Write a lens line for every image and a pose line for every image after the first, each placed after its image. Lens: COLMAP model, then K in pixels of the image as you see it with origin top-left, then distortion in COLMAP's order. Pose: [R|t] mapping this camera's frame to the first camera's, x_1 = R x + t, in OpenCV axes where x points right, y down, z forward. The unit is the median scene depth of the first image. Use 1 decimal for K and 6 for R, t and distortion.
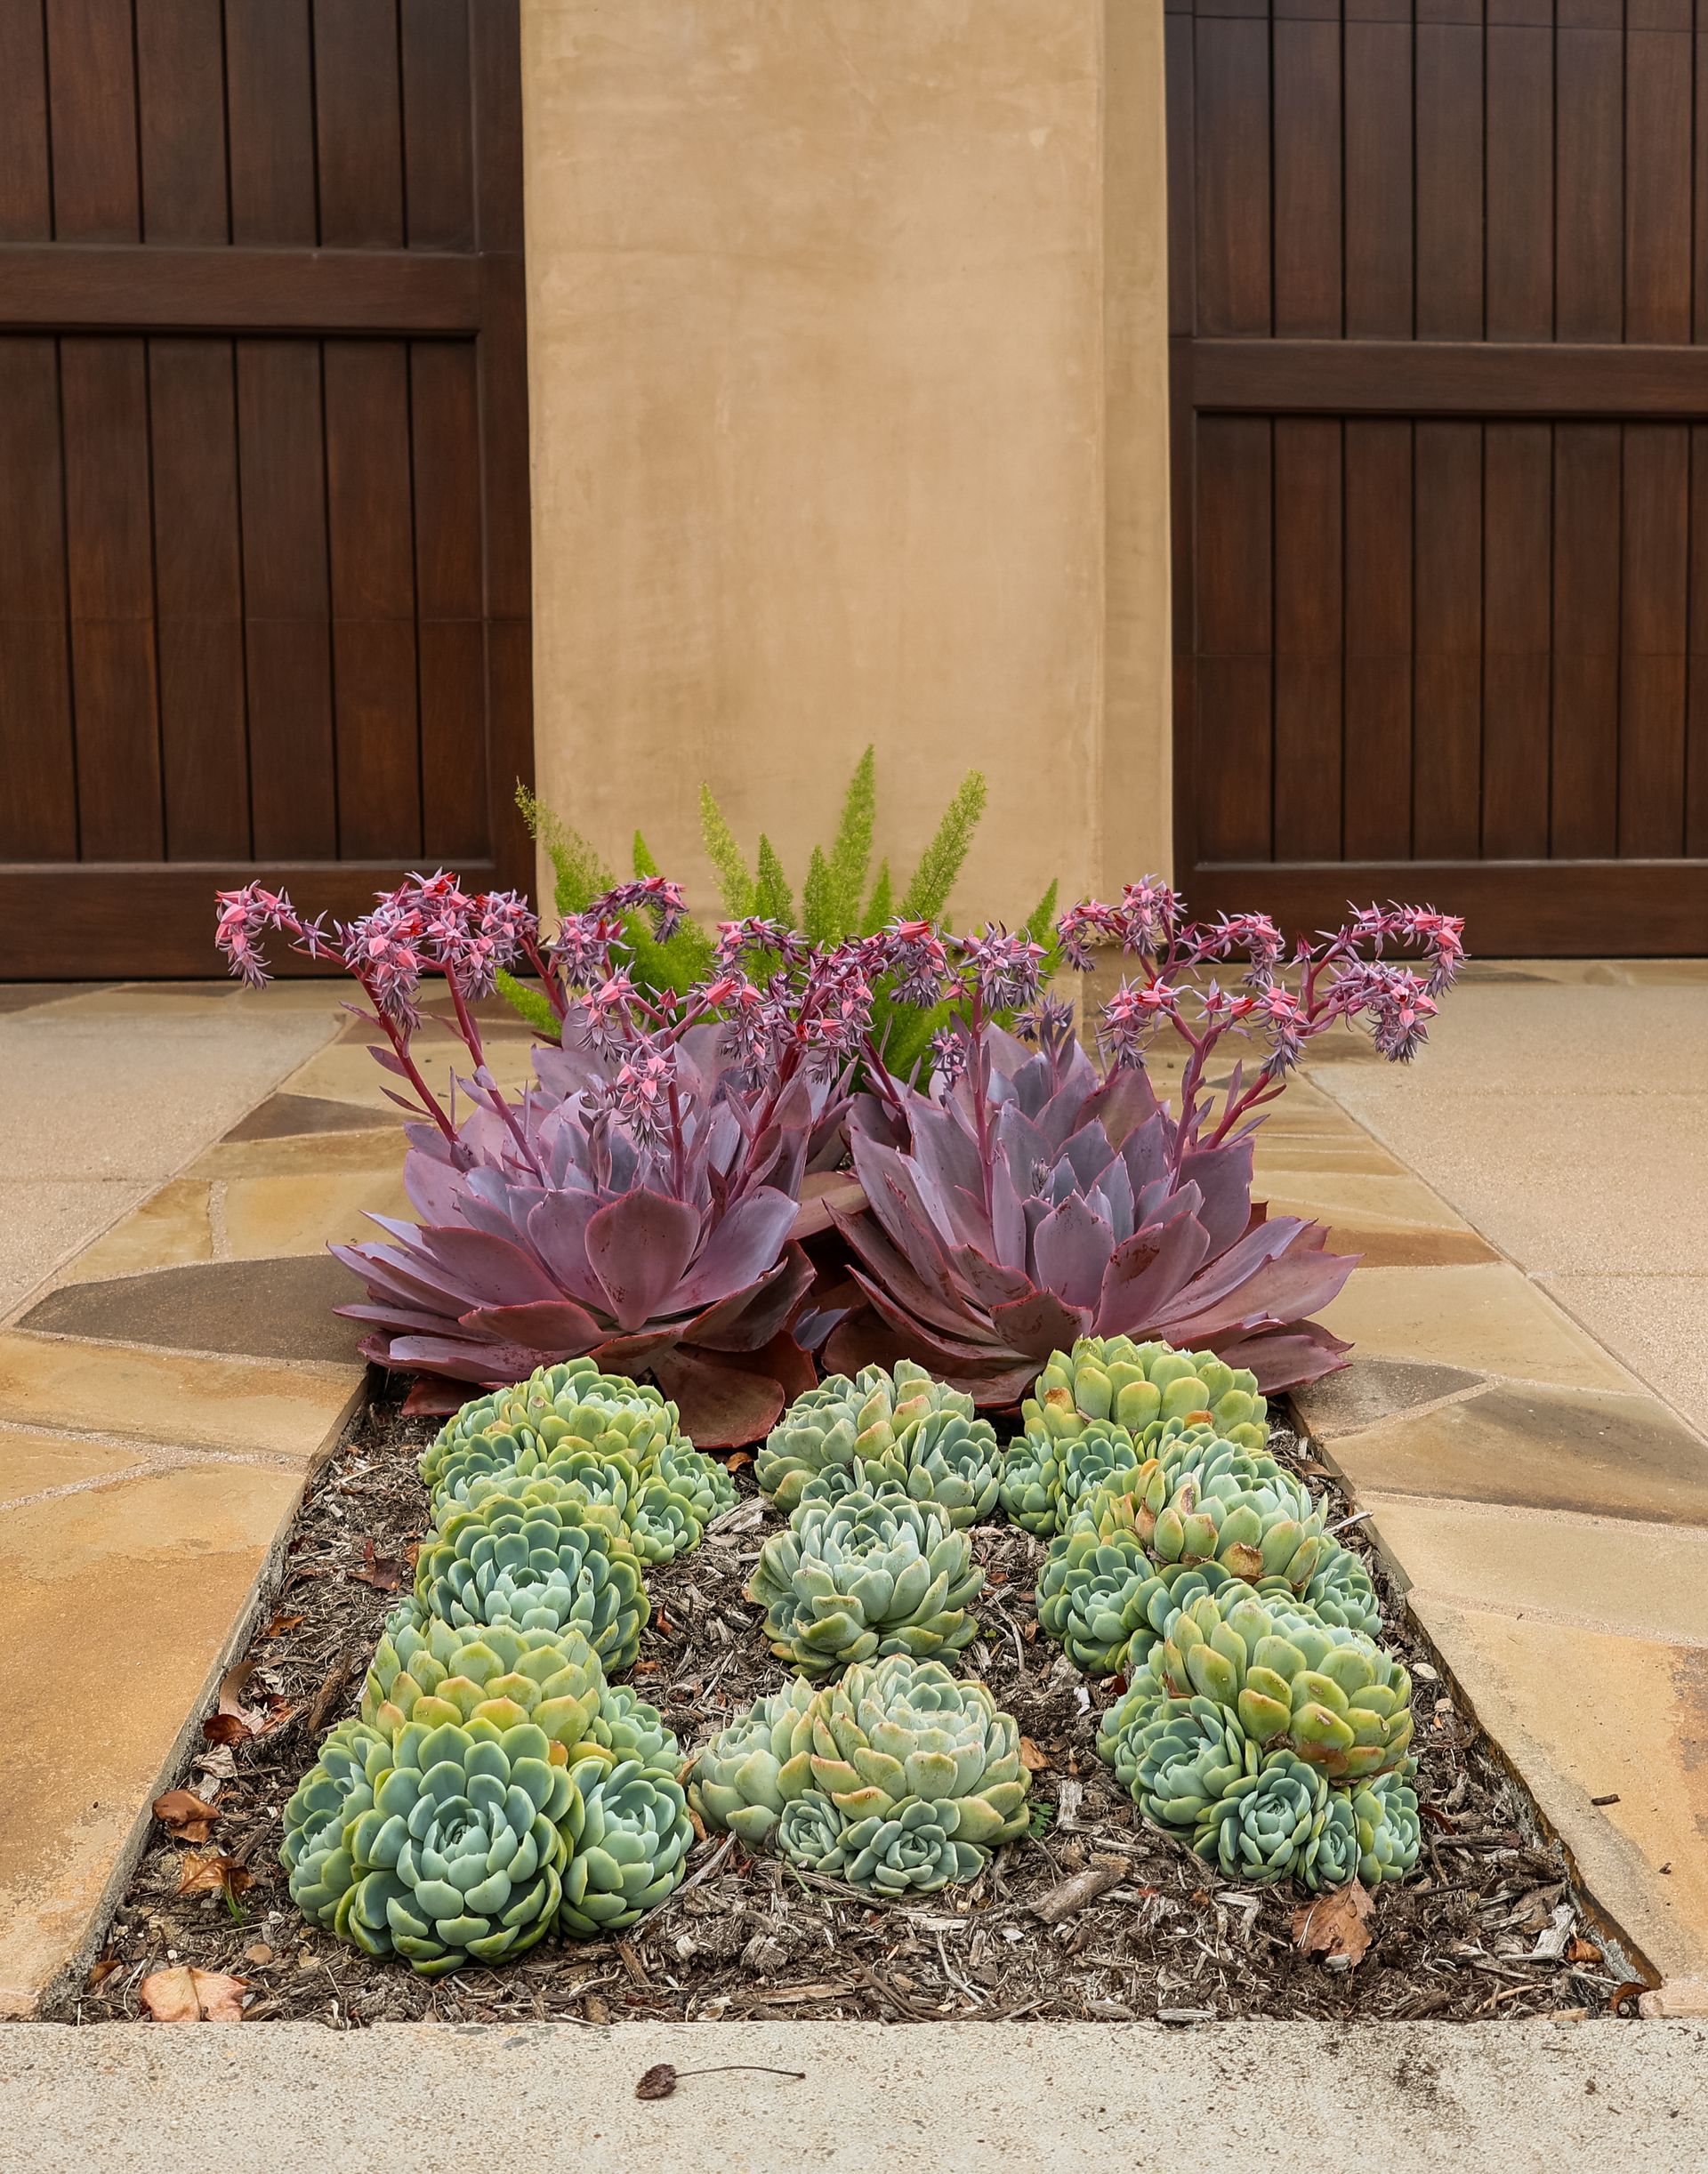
lens RADIAL K [[2320.2, 0, 854.8], [0, 2320.2, 1038.0], [0, 0, 1]] dist [-0.006981, -0.005516]
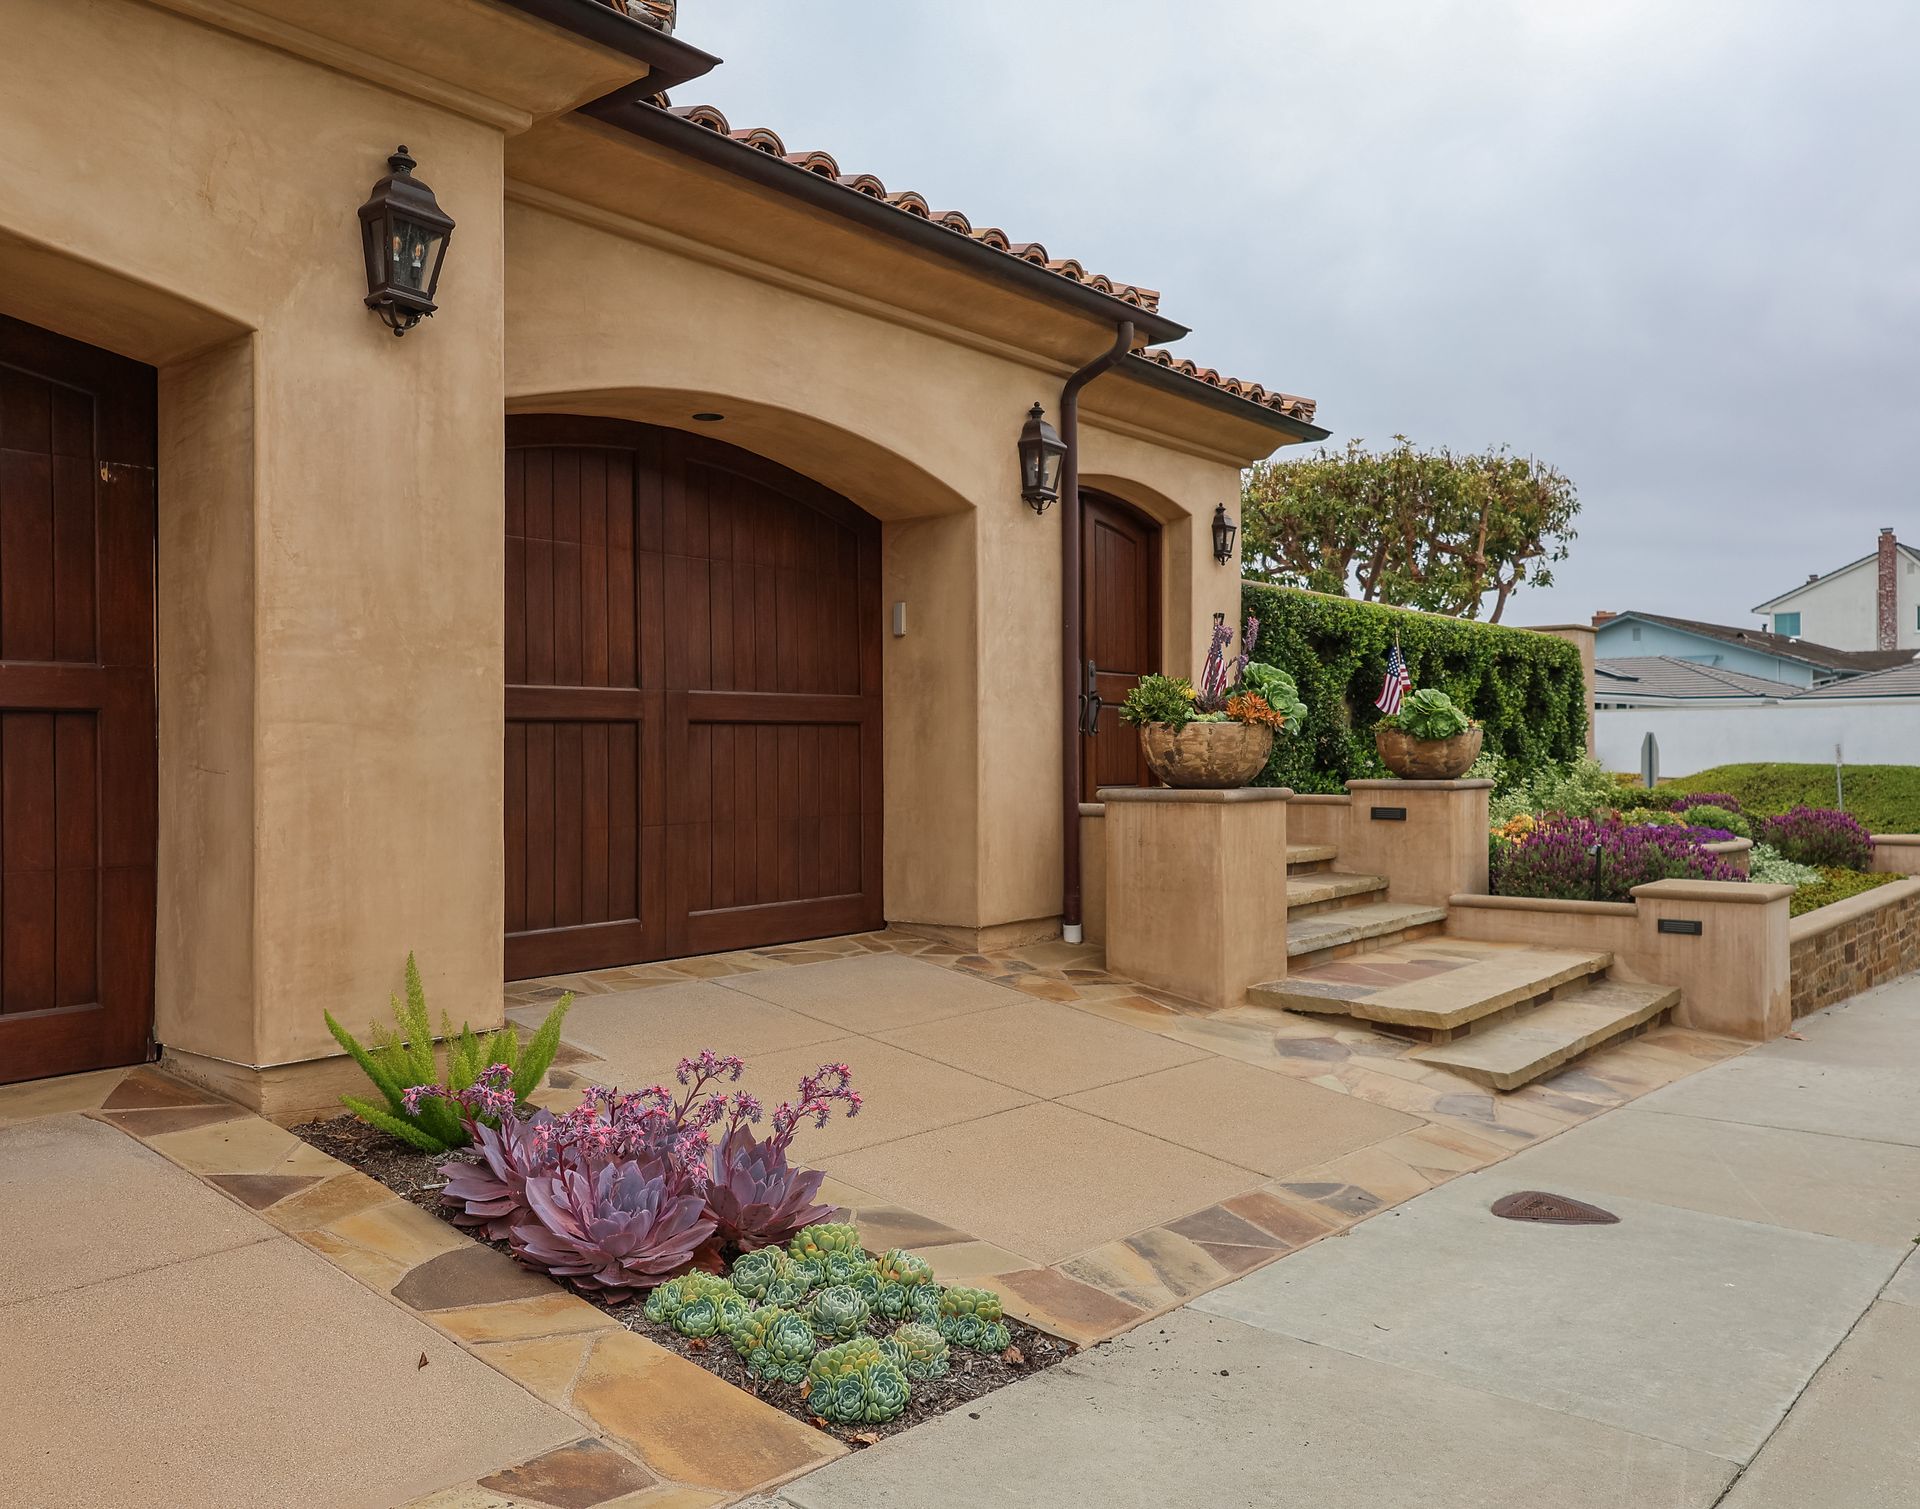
lens RADIAL K [[1554.6, 0, 960.0], [0, 1554.6, 754.5], [0, 0, 1]] dist [-0.003569, -0.001368]
pose [[0.696619, 0.002282, 0.717438, -0.673932], [0.054481, 0.996939, -0.056071, -0.201741], [-0.715370, 0.078147, 0.694362, -0.360712]]
